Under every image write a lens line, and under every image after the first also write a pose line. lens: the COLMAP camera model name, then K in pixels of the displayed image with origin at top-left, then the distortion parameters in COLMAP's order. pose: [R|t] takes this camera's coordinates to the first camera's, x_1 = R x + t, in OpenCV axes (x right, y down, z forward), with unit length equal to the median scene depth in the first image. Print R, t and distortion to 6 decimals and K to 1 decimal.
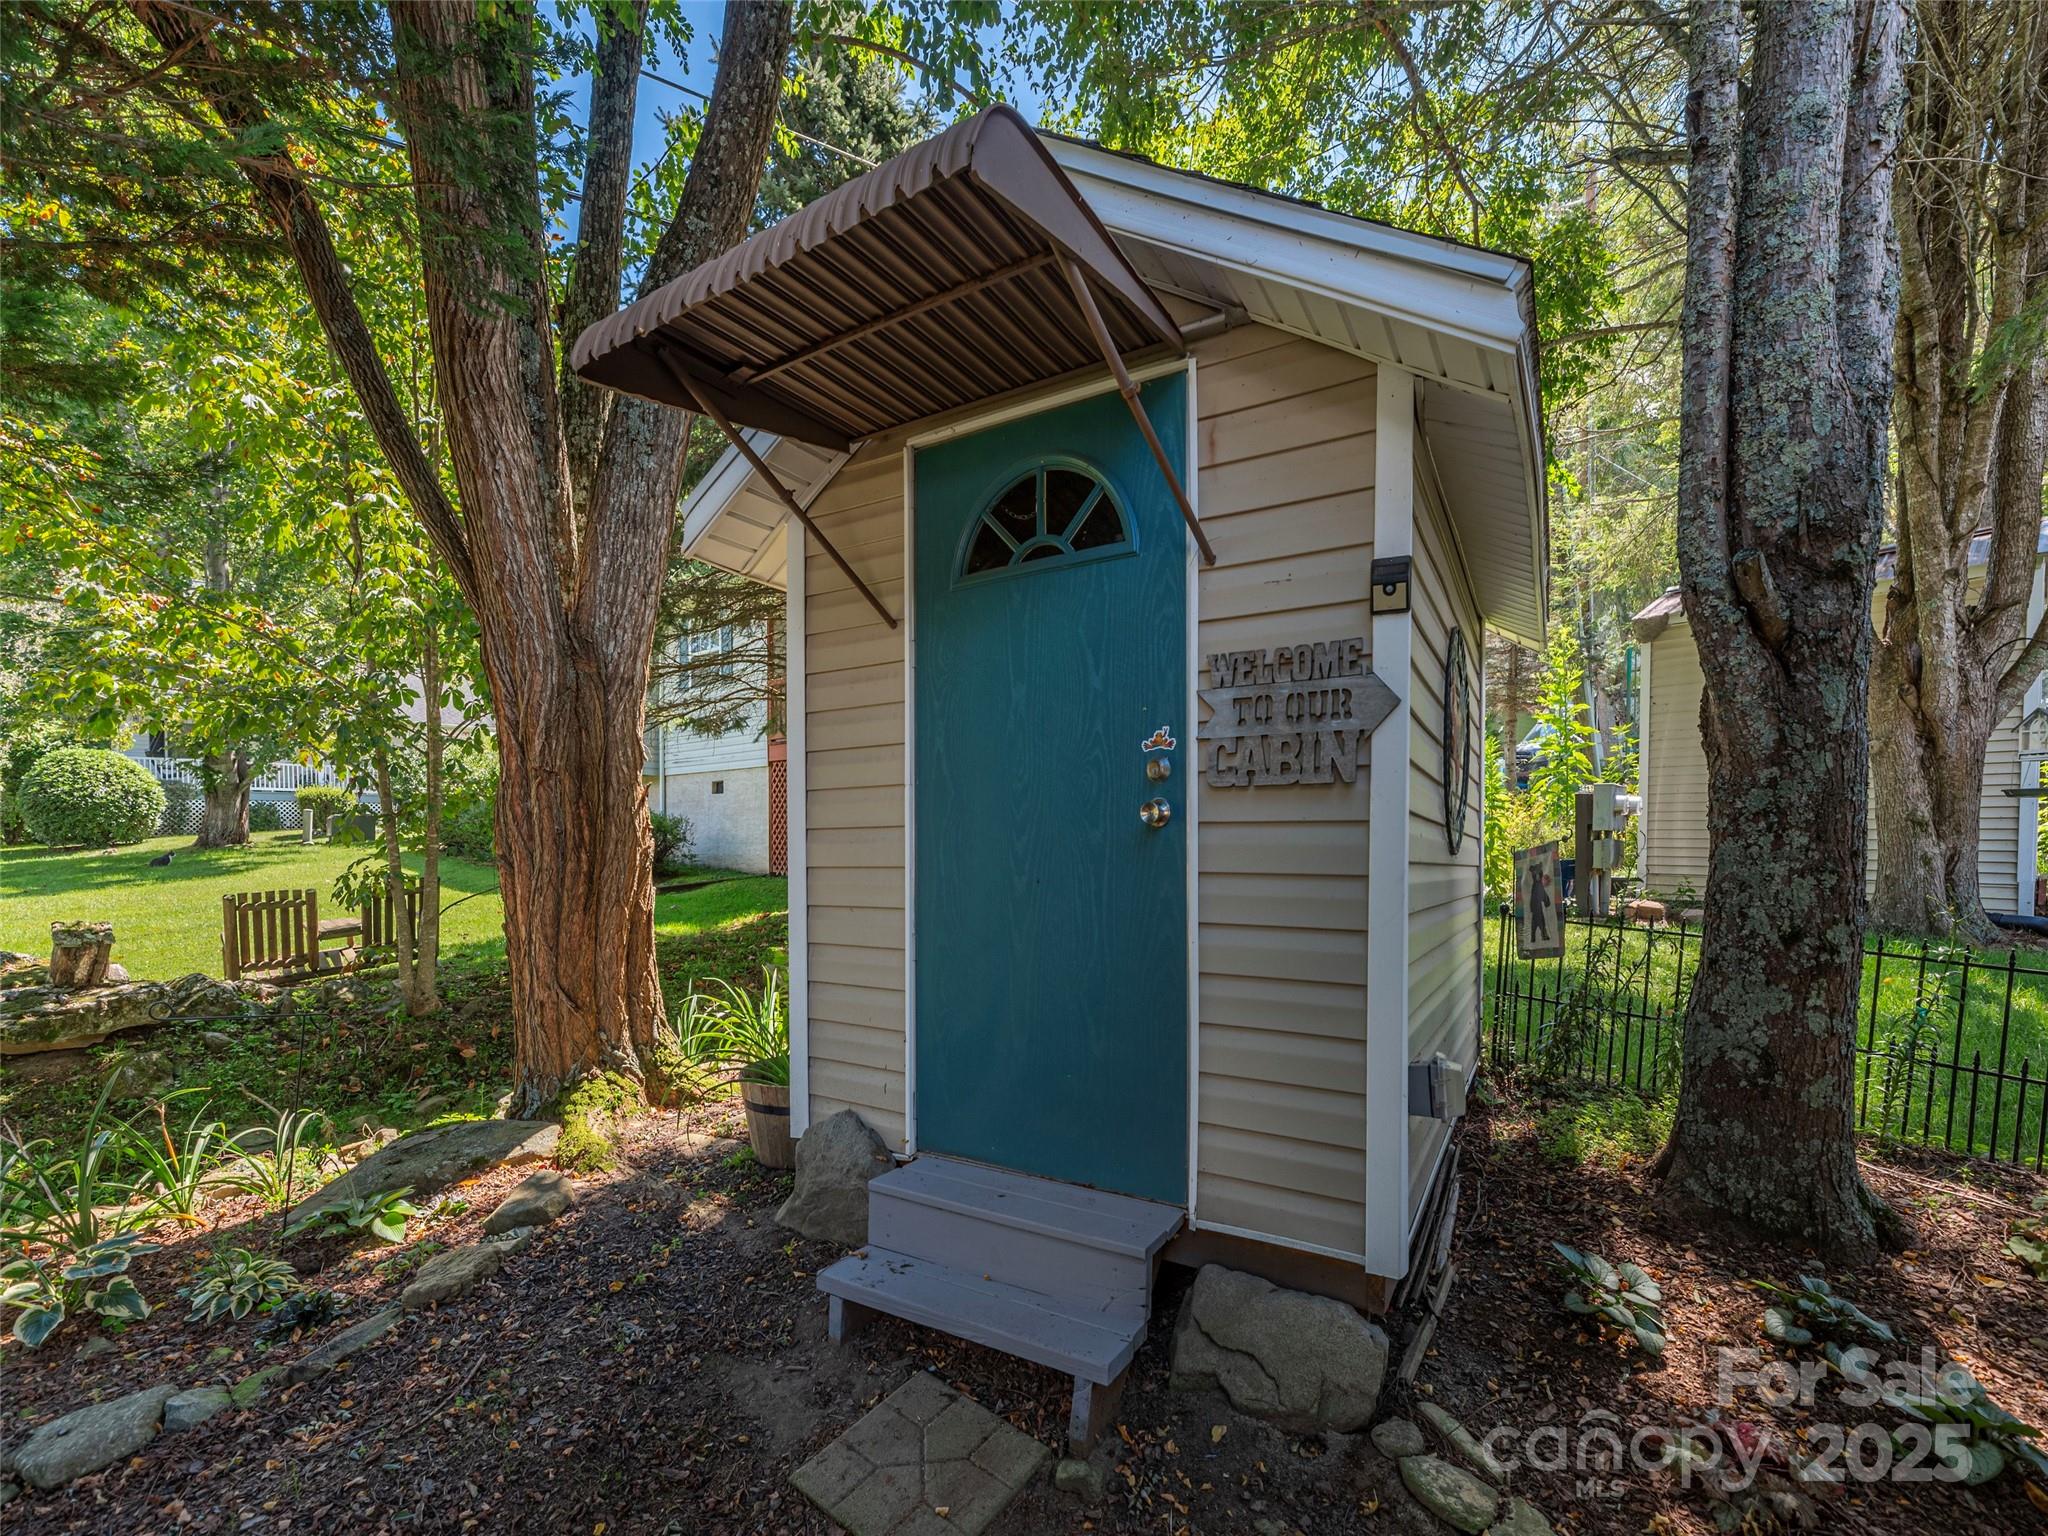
lens RADIAL K [[874.5, 0, 1021.9], [0, 874.5, 857.4], [0, 0, 1]] dist [0.000668, 0.000206]
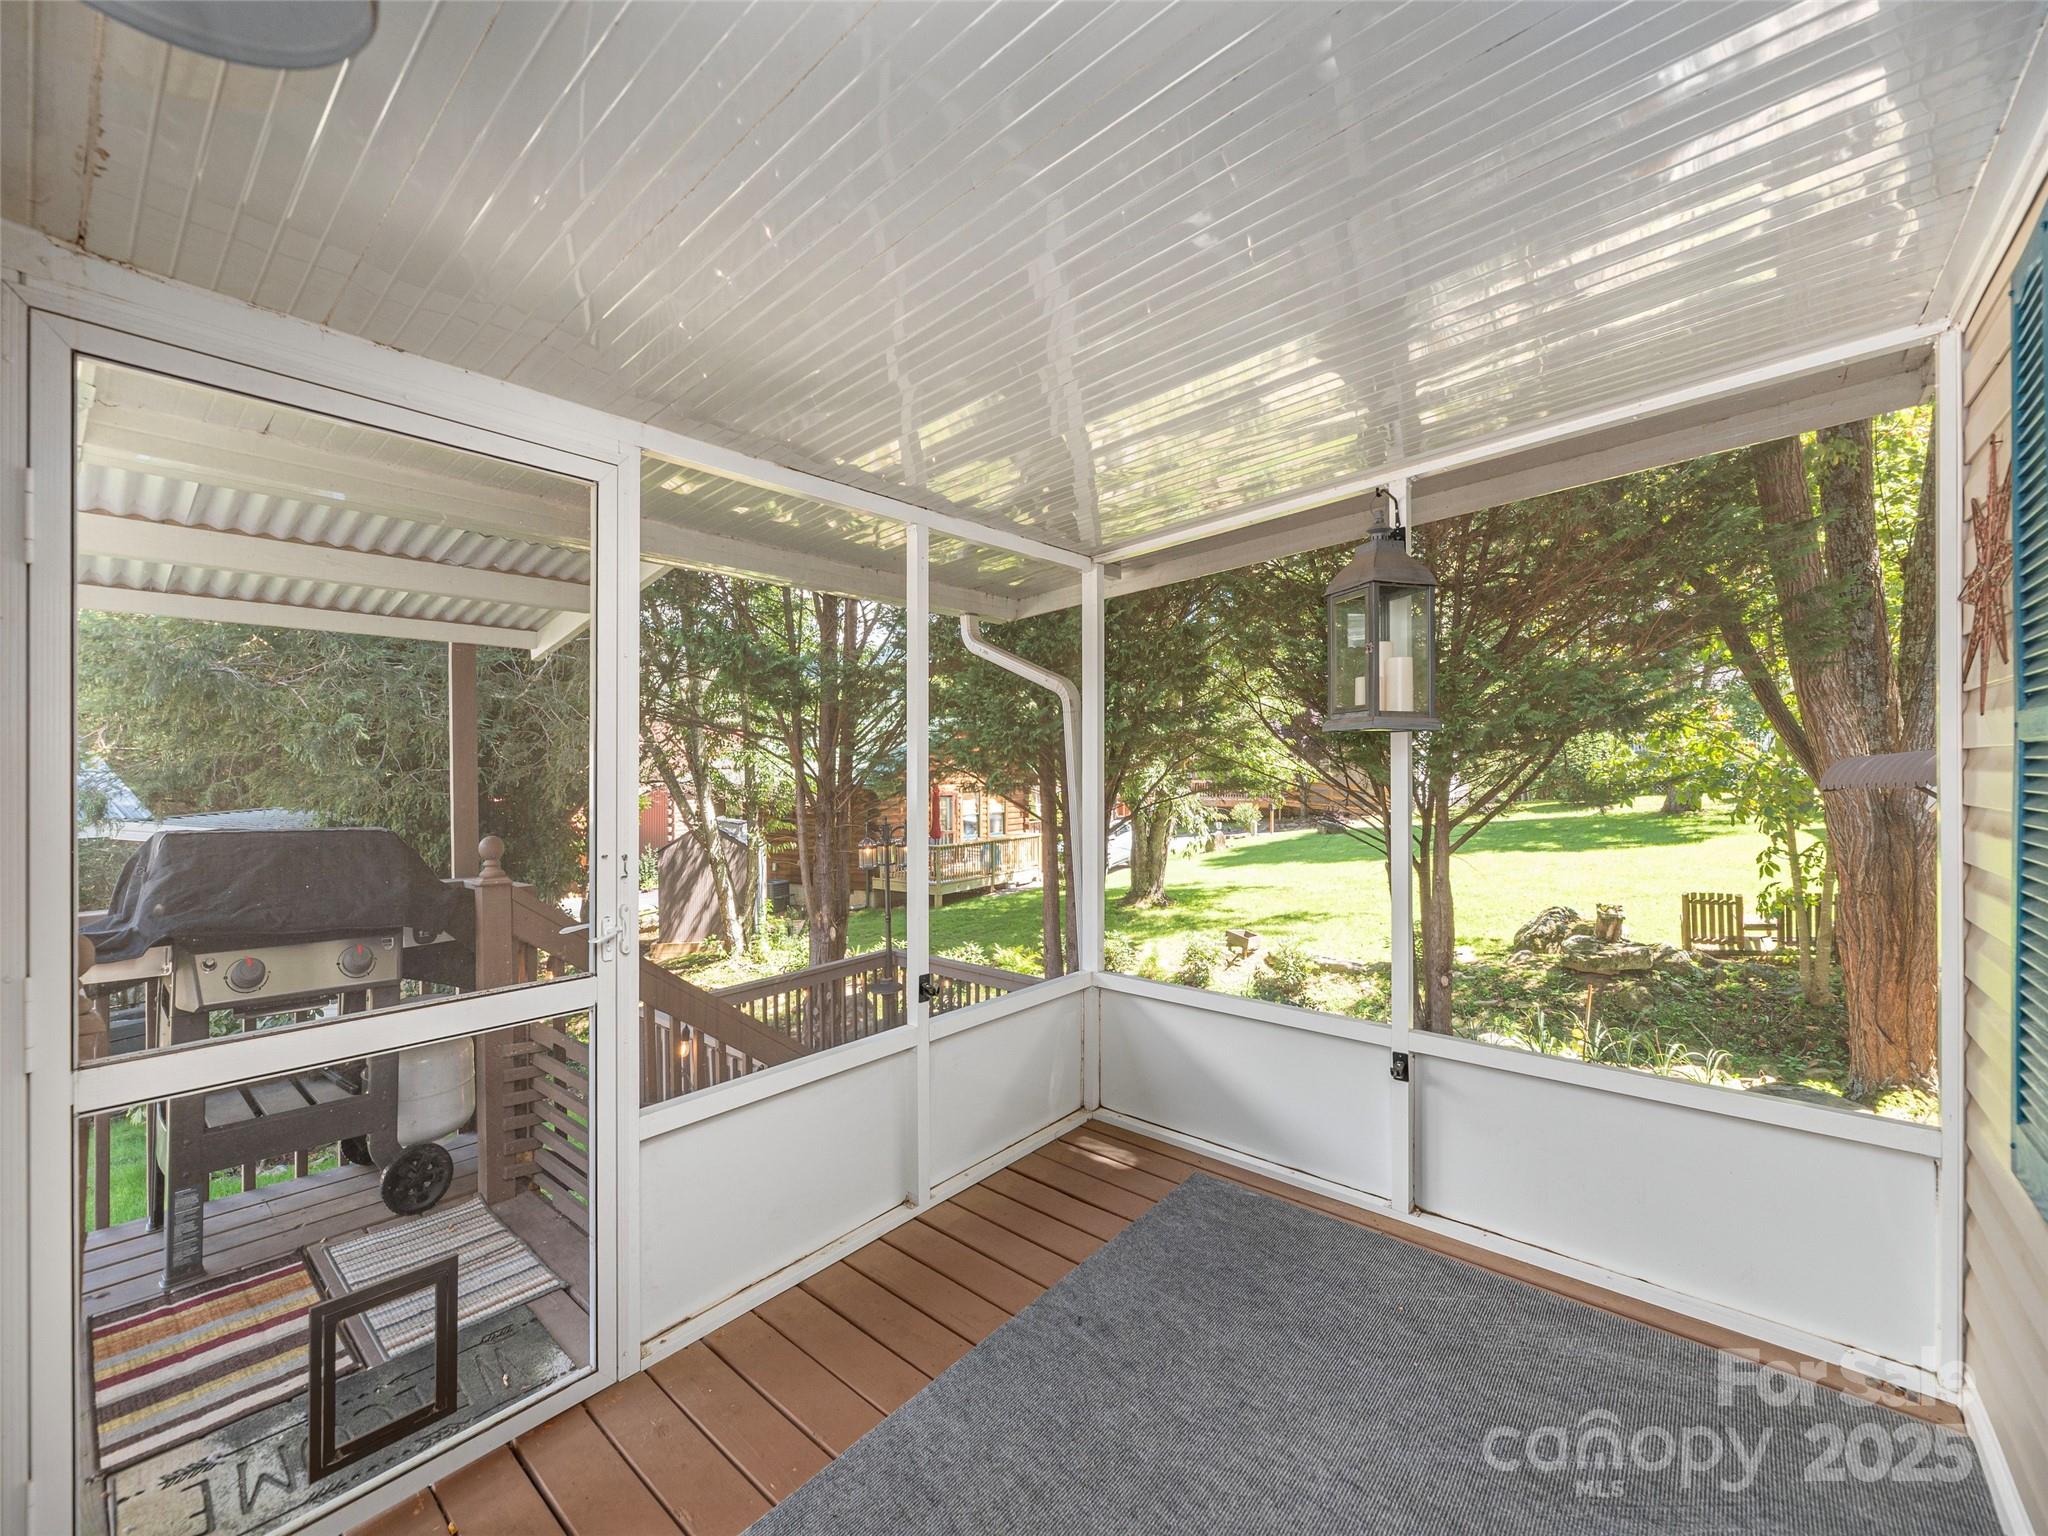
lens RADIAL K [[853.6, 0, 1024.0], [0, 853.6, 768.0], [0, 0, 1]] dist [-0.001400, 0.000084]
pose [[0.174138, -0.002383, -0.984718, 0.457470], [-0.020496, 0.999772, -0.006044, -0.174954], [0.984508, 0.021235, 0.174049, -0.509822]]
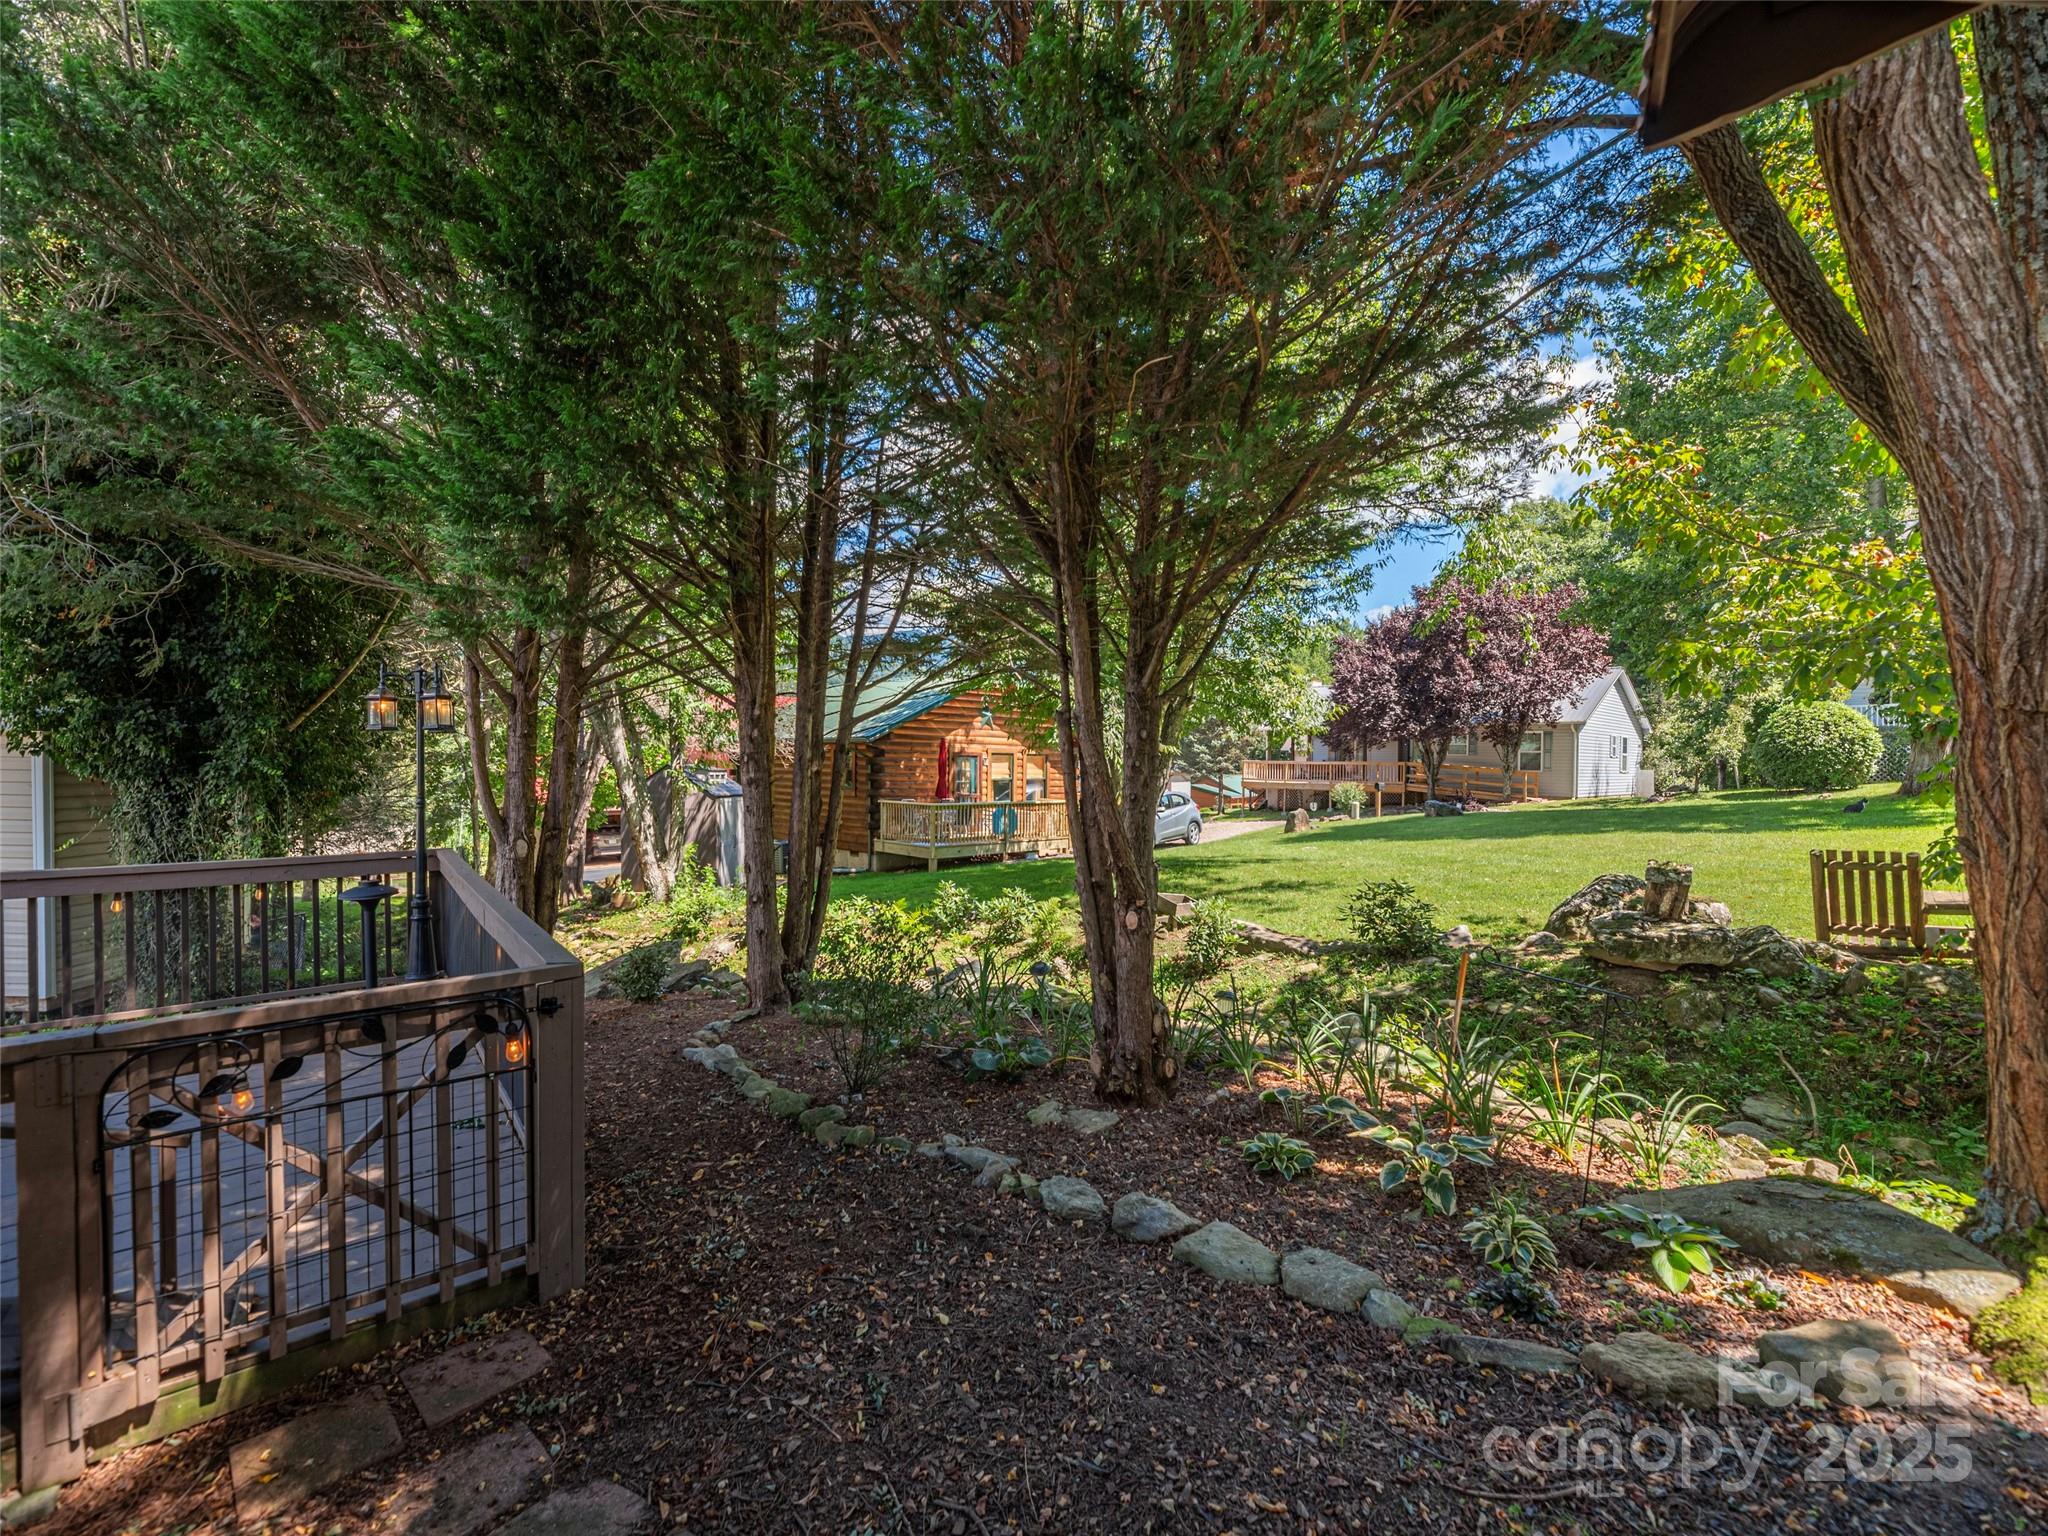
lens RADIAL K [[845.2, 0, 1021.5], [0, 845.2, 775.8], [0, 0, 1]] dist [-0.000051, -0.000364]
pose [[-0.024130, 0.010715, -0.999651, 0.049883], [-0.039345, 0.999158, 0.011660, -0.018412], [0.998934, 0.039612, -0.023688, 0.175713]]
